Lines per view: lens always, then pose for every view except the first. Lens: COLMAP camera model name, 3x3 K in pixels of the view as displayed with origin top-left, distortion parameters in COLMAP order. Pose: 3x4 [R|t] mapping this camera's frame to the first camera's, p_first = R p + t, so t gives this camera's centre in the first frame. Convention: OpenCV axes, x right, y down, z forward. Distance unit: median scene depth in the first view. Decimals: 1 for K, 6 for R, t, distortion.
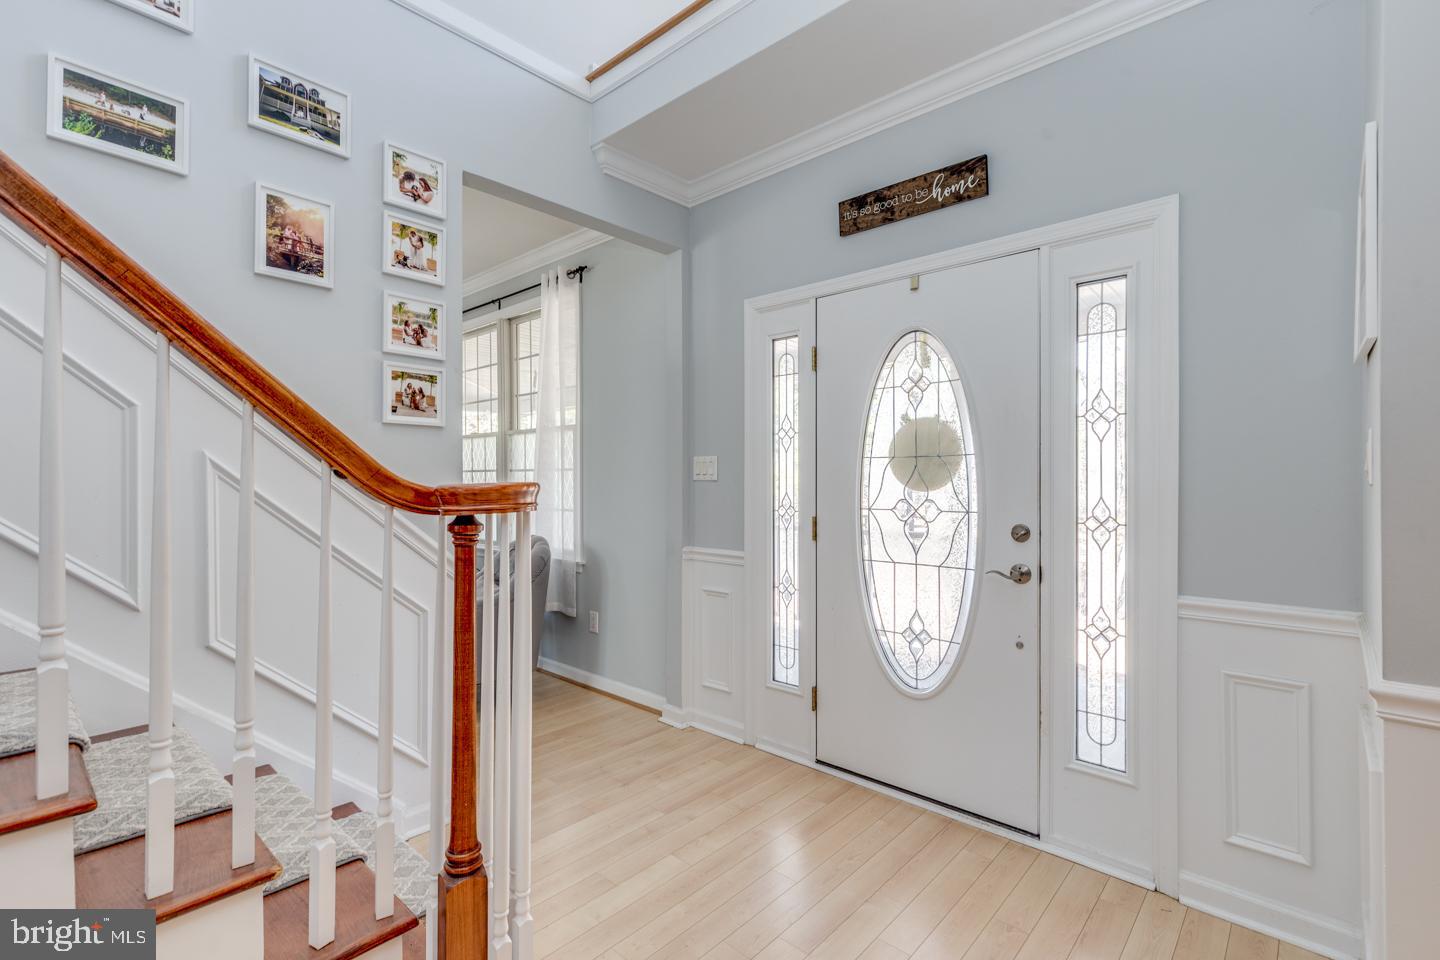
lens RADIAL K [[663.6, 0, 731.6], [0, 663.6, 484.5], [0, 0, 1]] dist [0.003603, -0.001111]
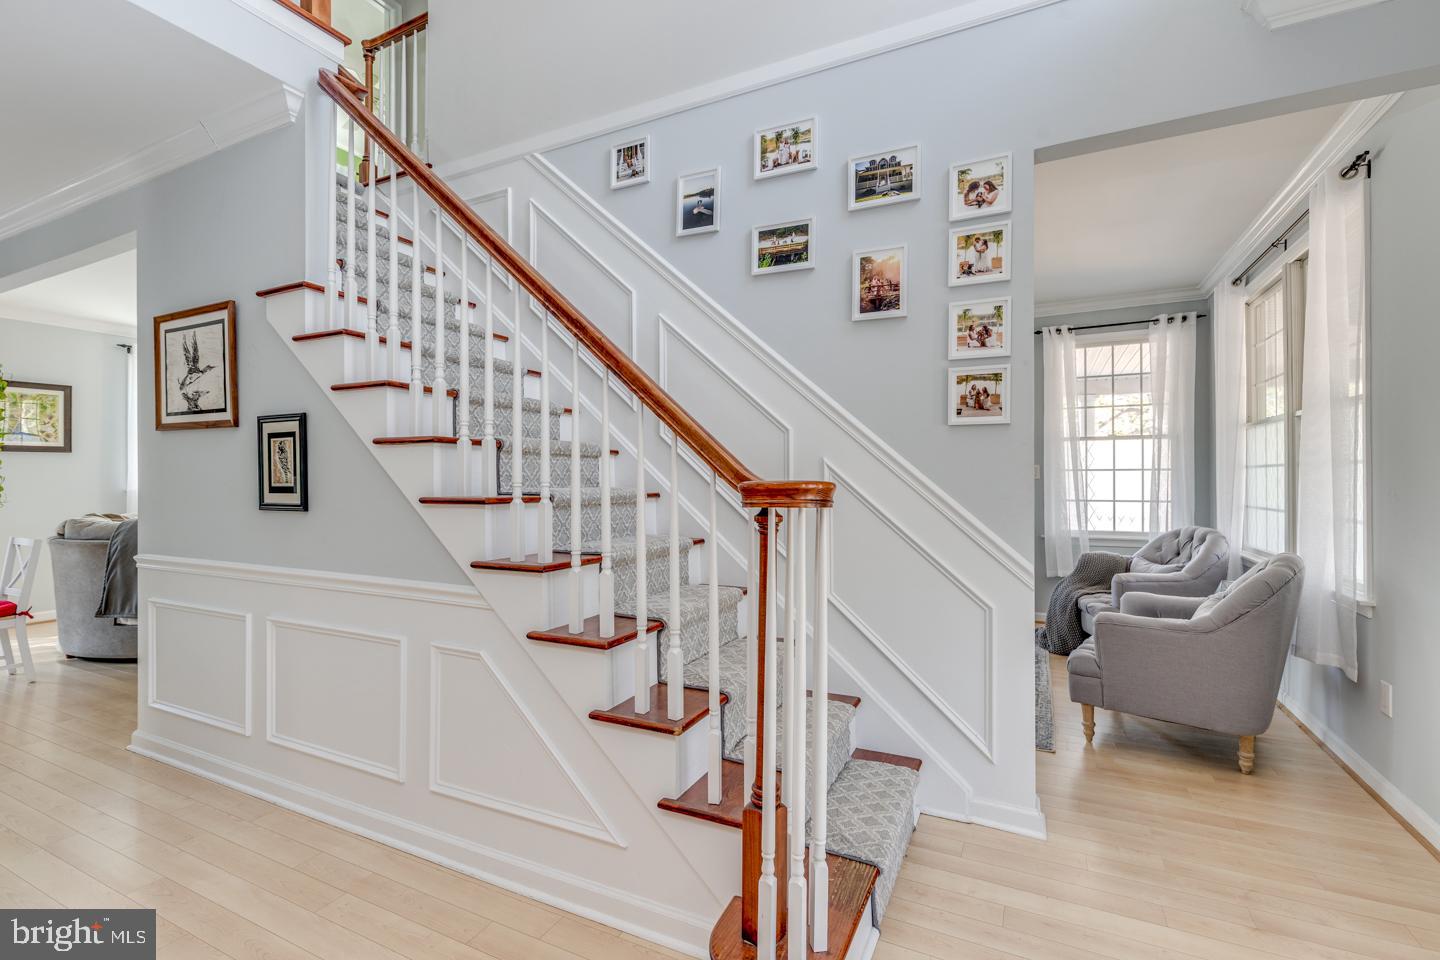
lens RADIAL K [[663.6, 0, 722.6], [0, 663.6, 478.7], [0, 0, 1]] dist [0.003603, -0.001111]
pose [[0.250996, -0.000393, -0.967988, 0.428621], [-0.004187, 0.999990, -0.001492, -0.002613], [0.967979, 0.004428, 0.250992, 0.364029]]
